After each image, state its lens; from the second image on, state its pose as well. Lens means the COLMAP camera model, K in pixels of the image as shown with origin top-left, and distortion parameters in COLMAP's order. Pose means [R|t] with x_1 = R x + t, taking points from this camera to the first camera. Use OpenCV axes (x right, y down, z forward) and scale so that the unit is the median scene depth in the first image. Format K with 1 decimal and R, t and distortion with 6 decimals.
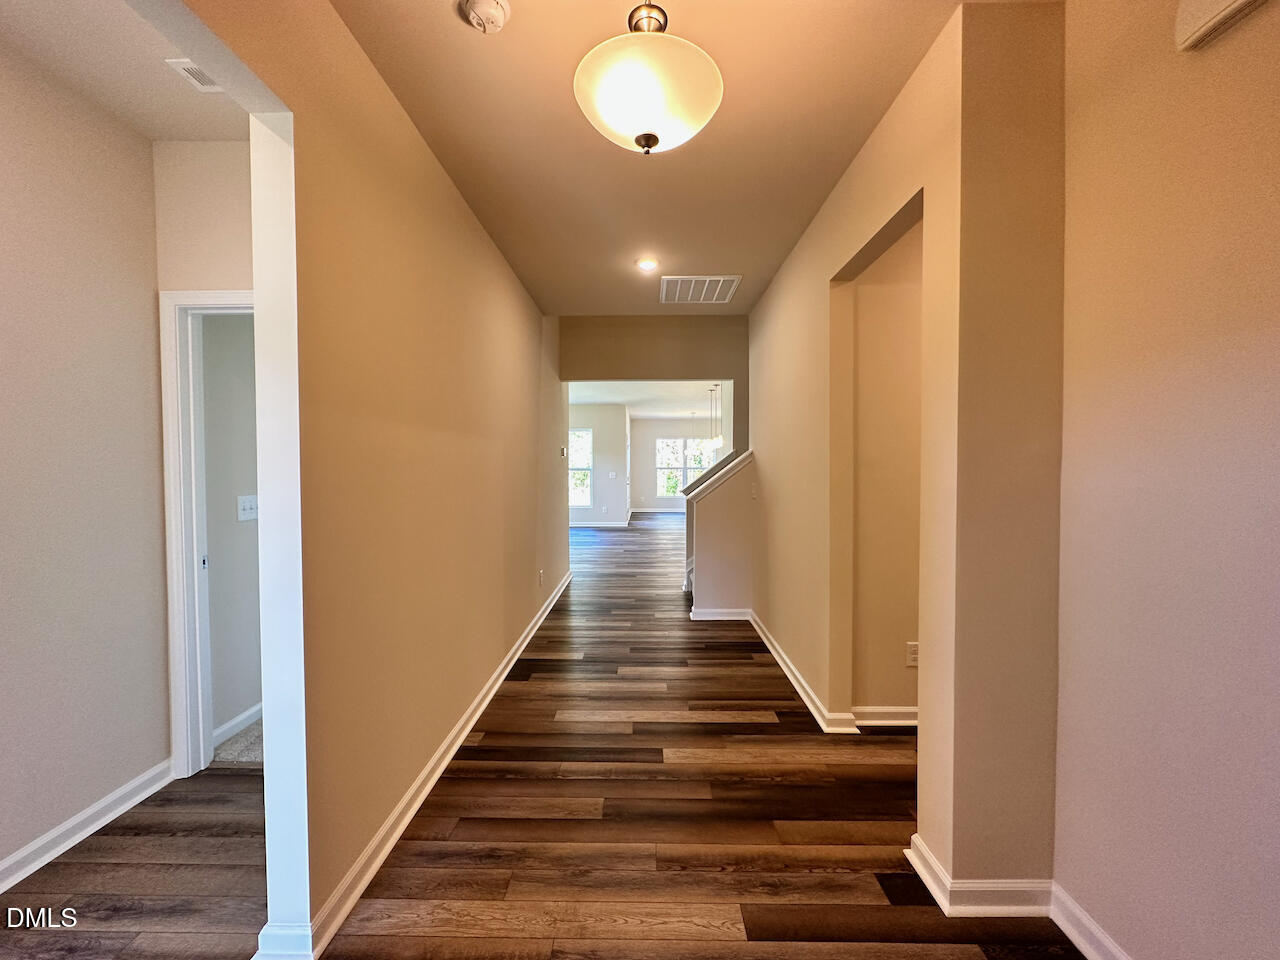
lens RADIAL K [[512.8, 0, 639.9], [0, 512.8, 478.2], [0, 0, 1]] dist [-0.003324, 0.000695]
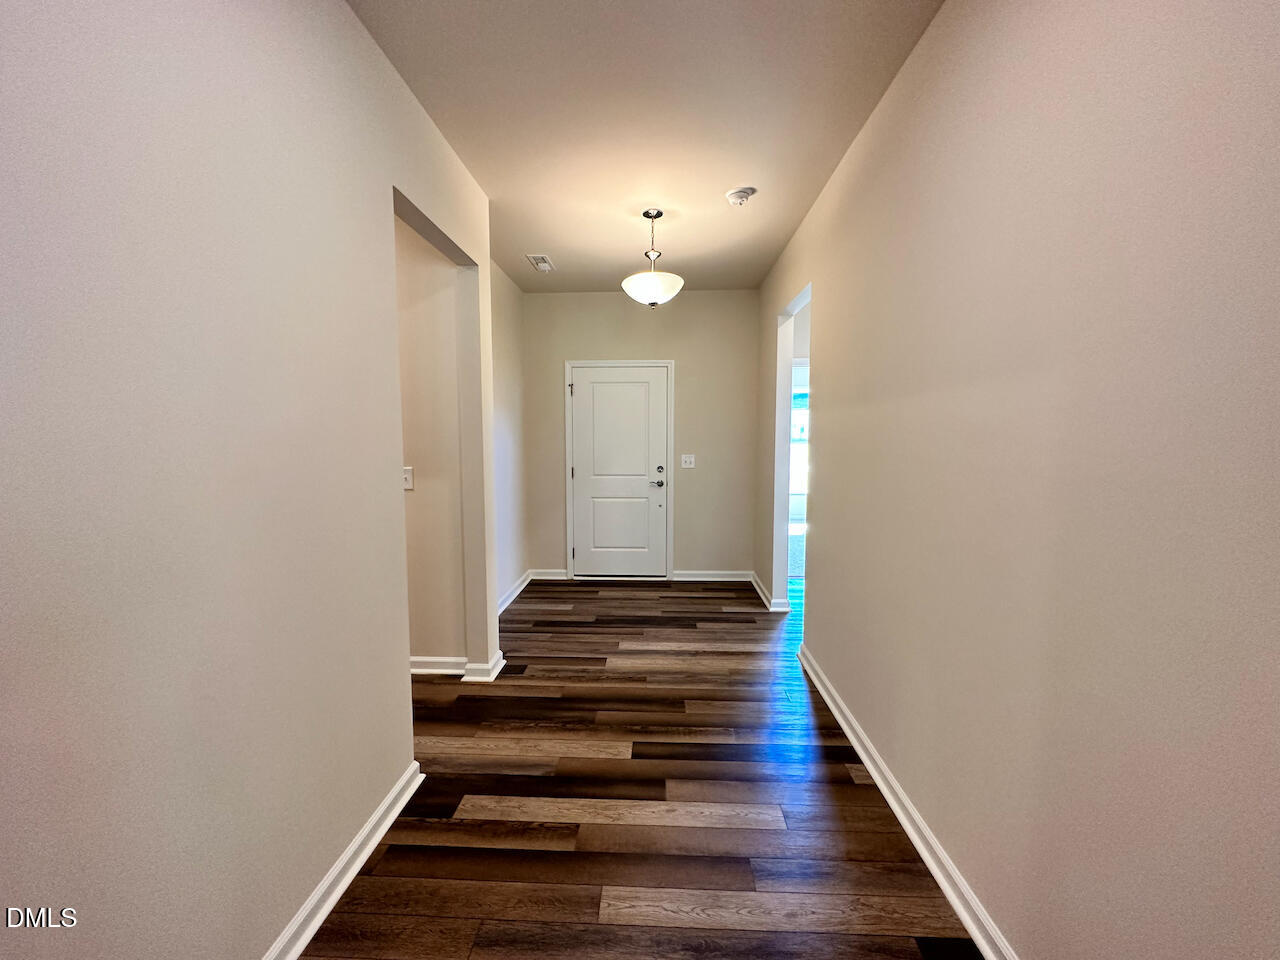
lens RADIAL K [[512.8, 0, 639.3], [0, 512.8, 479.5], [0, 0, 1]] dist [-0.003324, 0.000695]
pose [[-0.999445, 0.003460, 0.033141, -0.001176], [0.006903, 0.994518, 0.104339, -0.052651], [-0.032598, 0.104510, -0.993989, 2.020197]]
